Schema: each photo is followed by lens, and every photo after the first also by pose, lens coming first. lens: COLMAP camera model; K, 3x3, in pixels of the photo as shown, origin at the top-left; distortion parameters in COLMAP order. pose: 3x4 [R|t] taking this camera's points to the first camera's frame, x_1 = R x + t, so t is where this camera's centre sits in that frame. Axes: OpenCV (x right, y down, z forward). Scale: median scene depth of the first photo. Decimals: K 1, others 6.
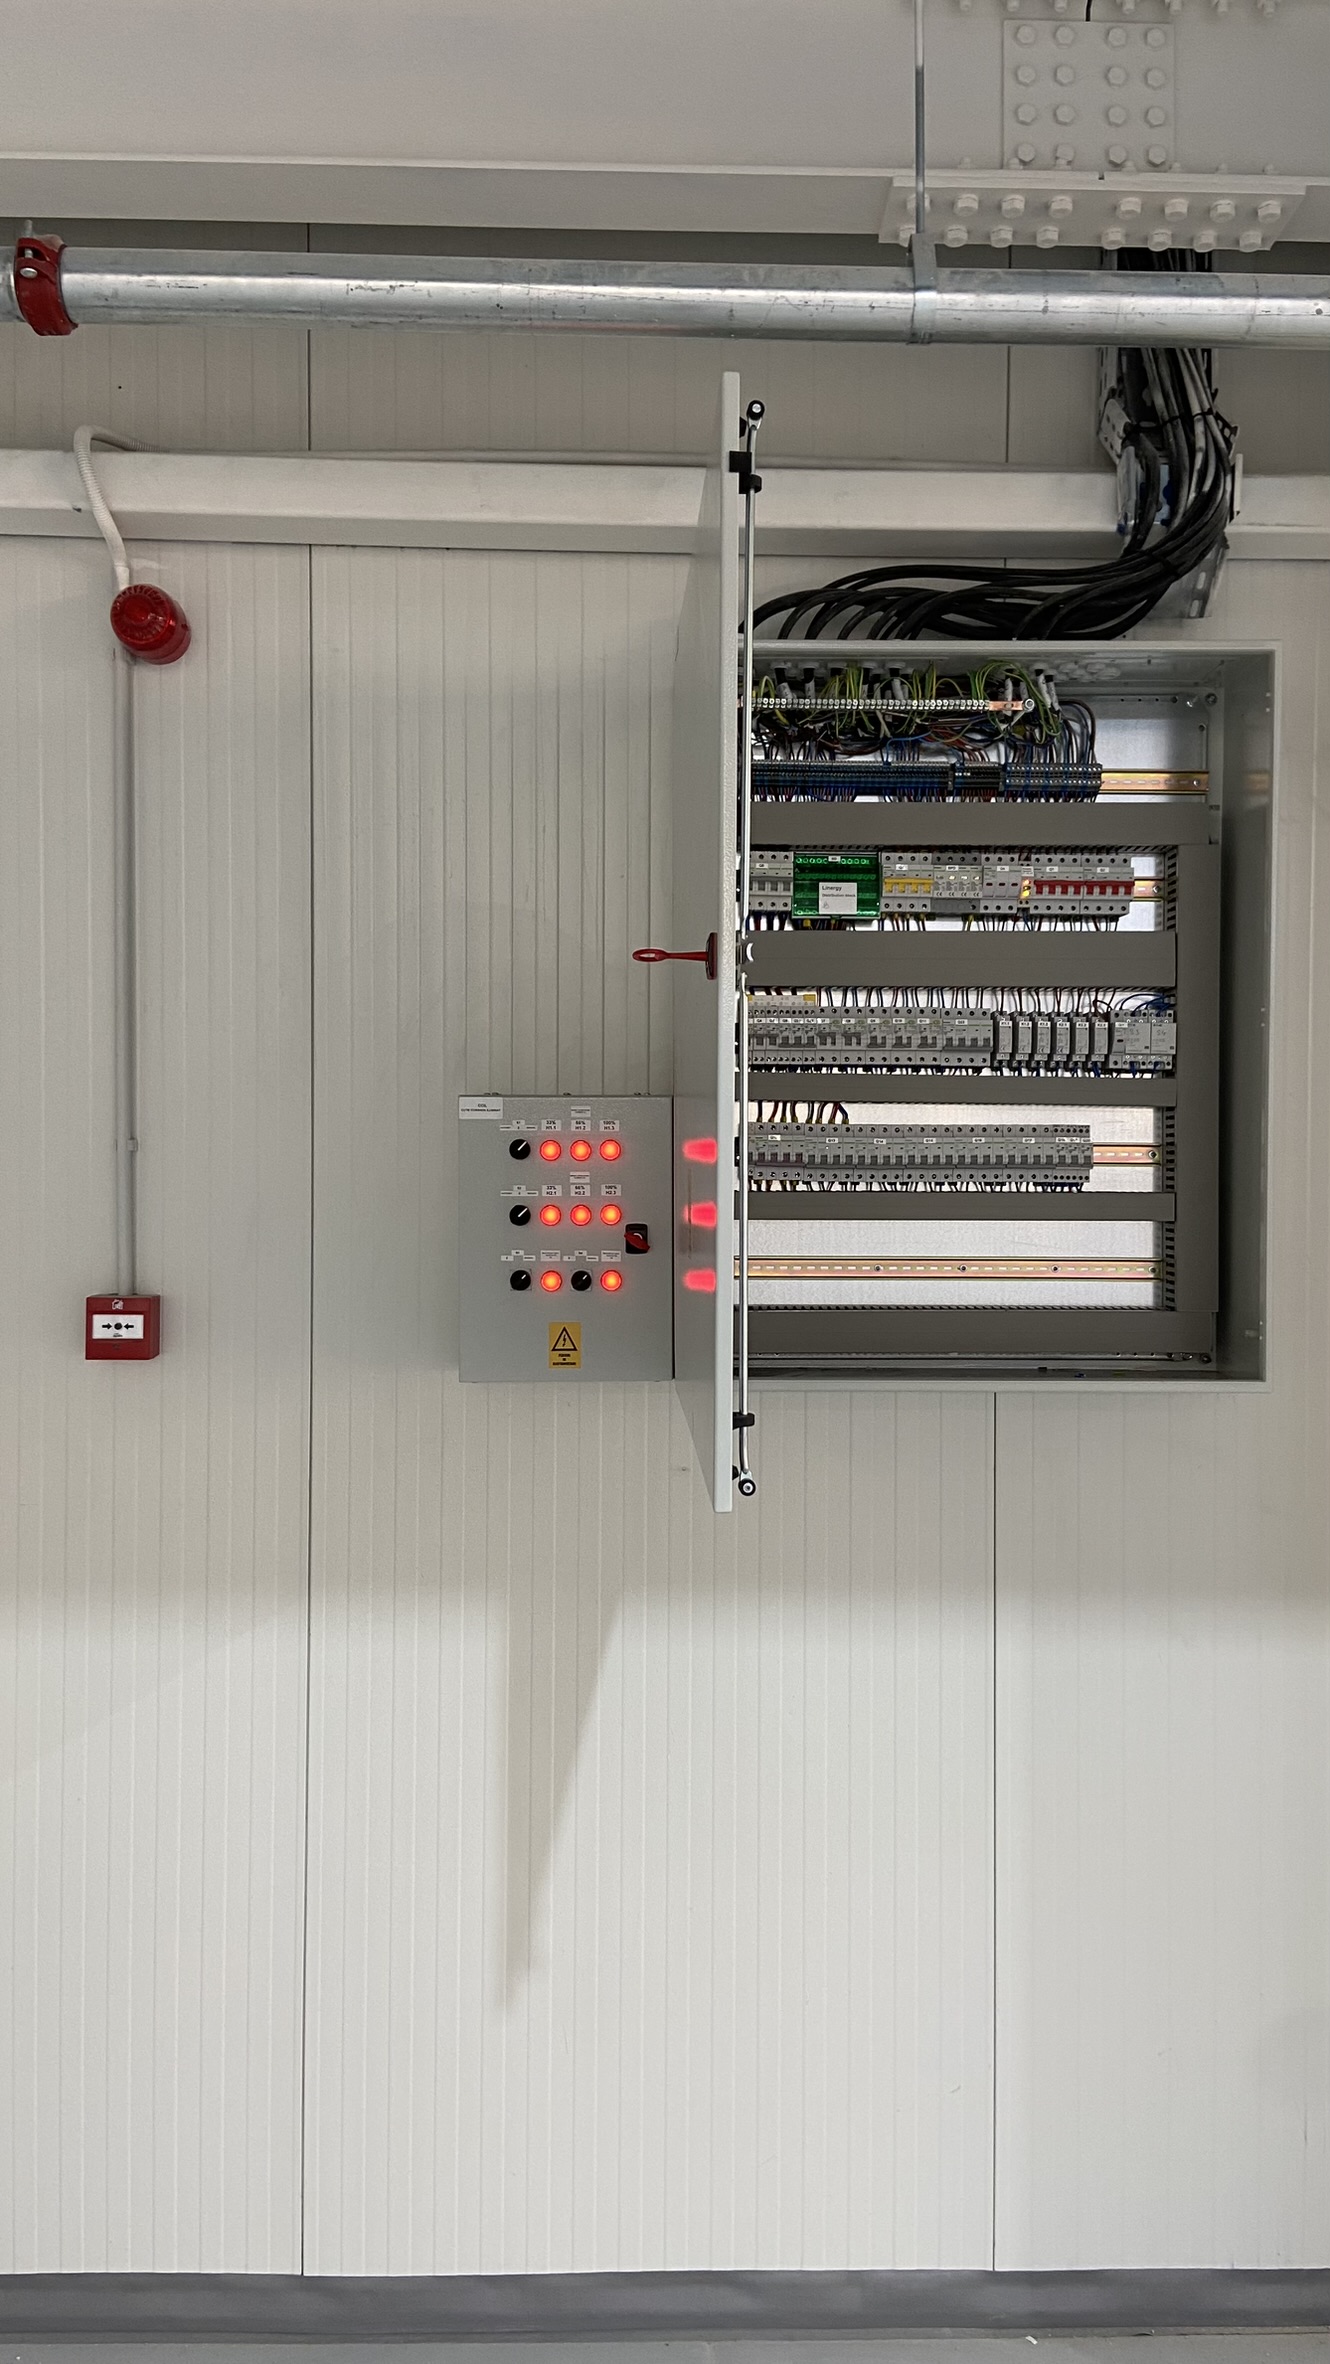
lens RADIAL K [[1749.3, 0, 665.0], [0, 1749.3, 1182.0], [0, 0, 1]] dist [0.106015, -0.149705]
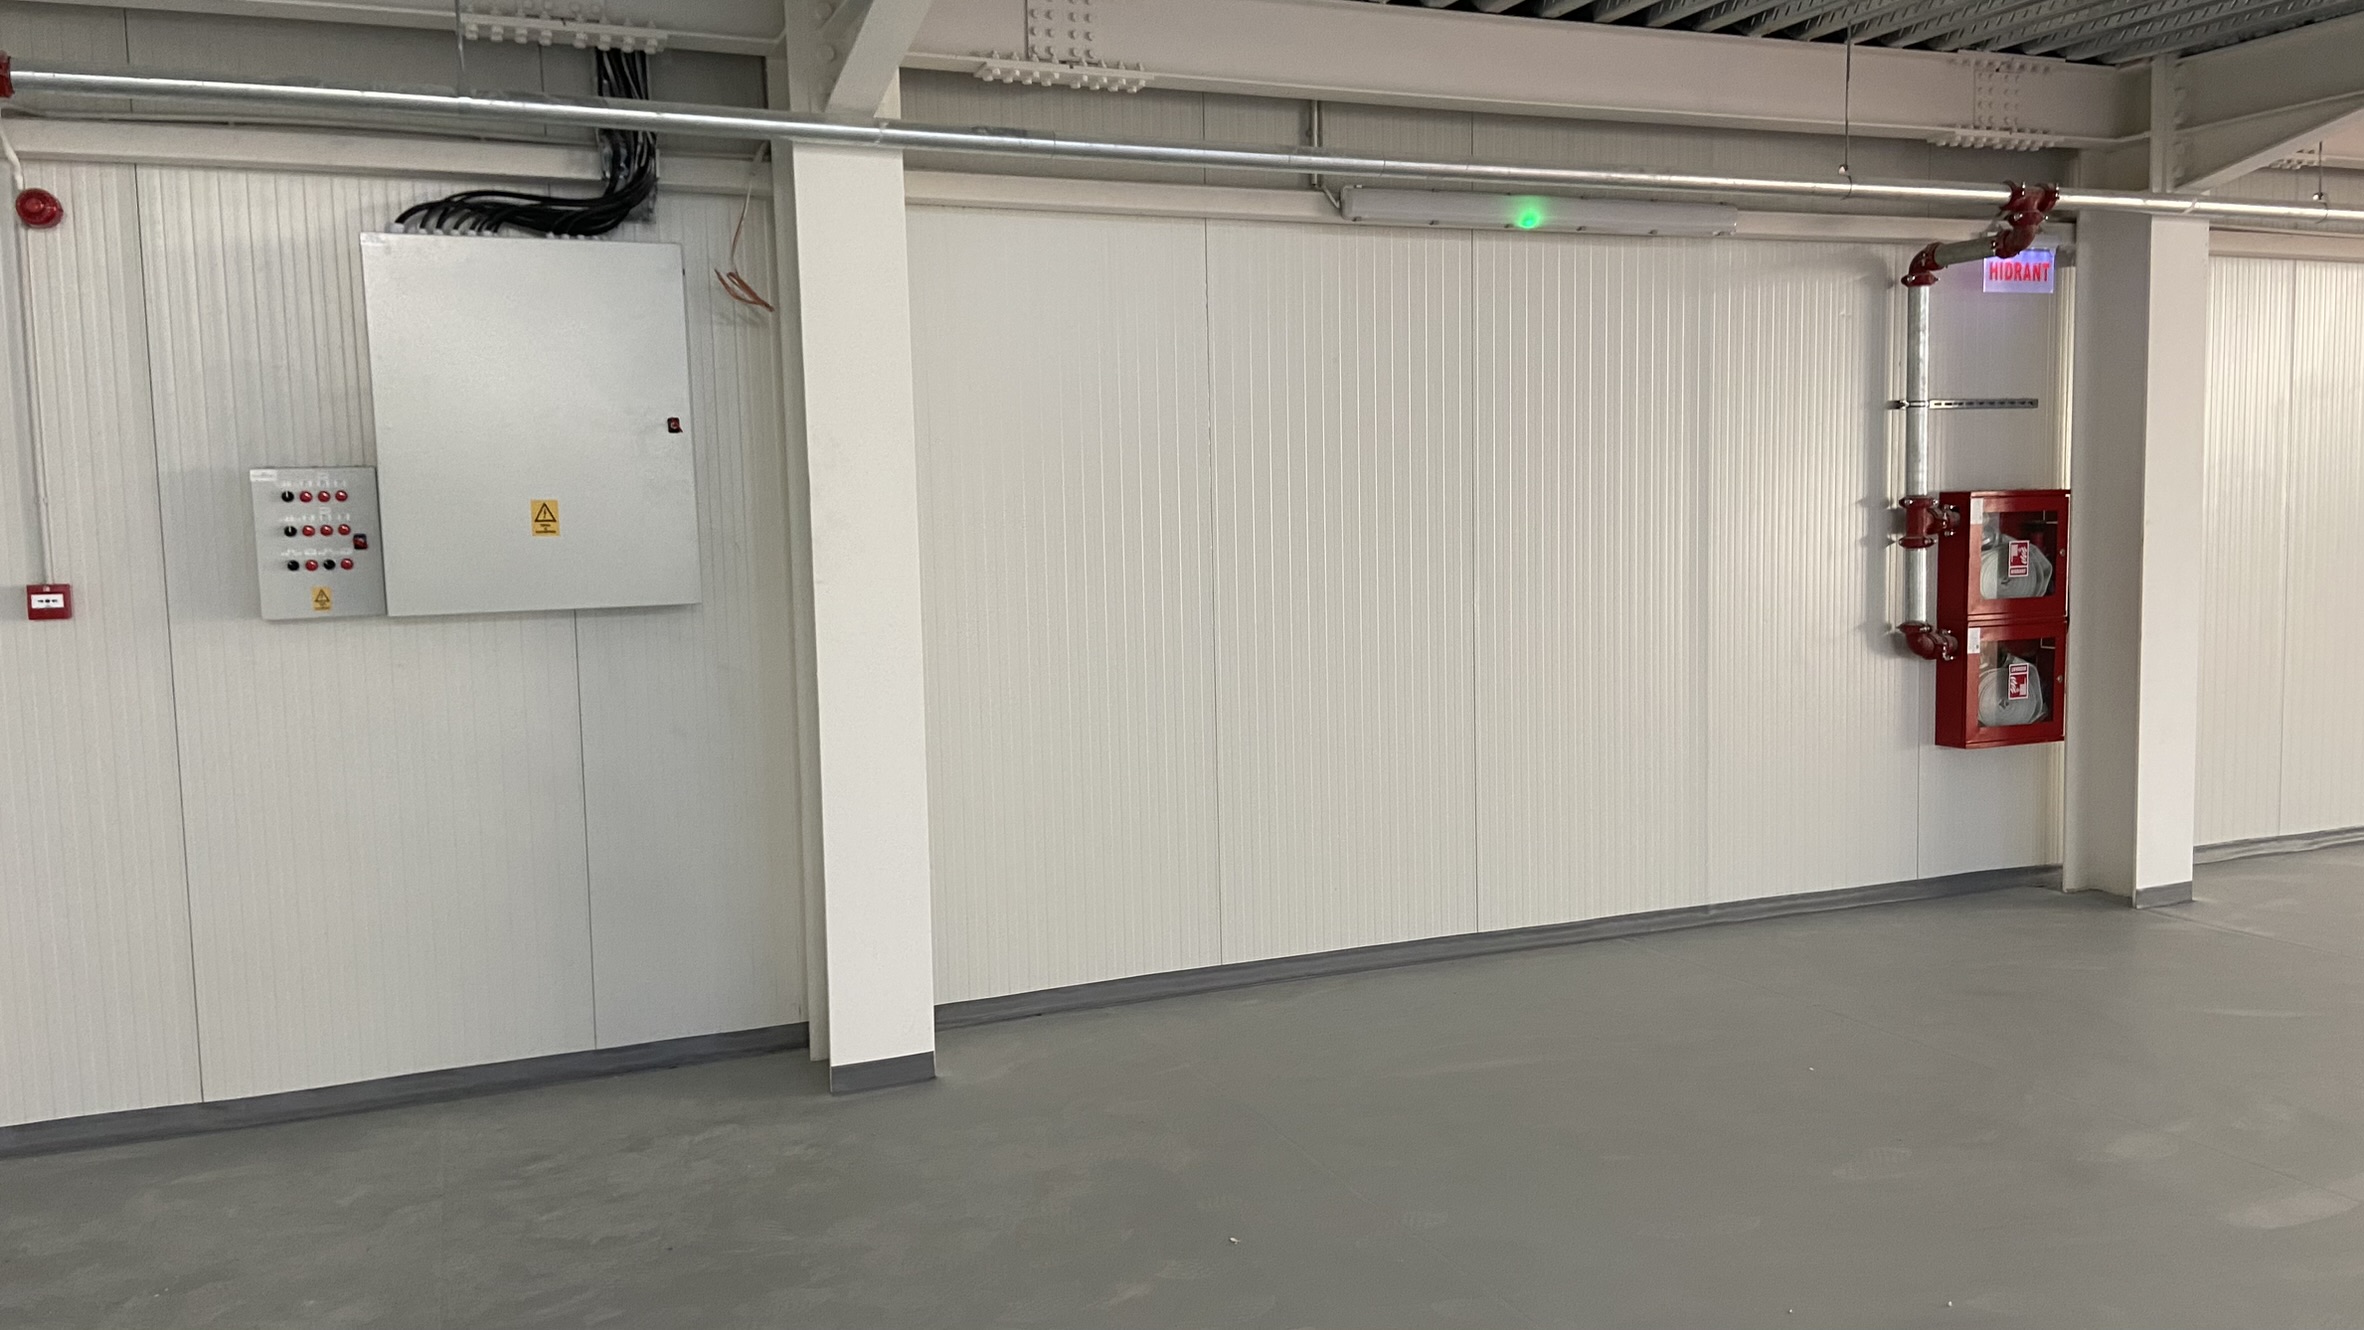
lens RADIAL K [[1749.3, 0, 1185.2], [0, 1749.3, 651.5], [0, 0, 1]] dist [0.106015, -0.149705]
pose [[0.929655, -0.058916, 0.363690, 0.106599], [0.031429, 0.996215, 0.081043, 0.022117], [-0.367088, -0.063911, 0.927988, -1.126139]]
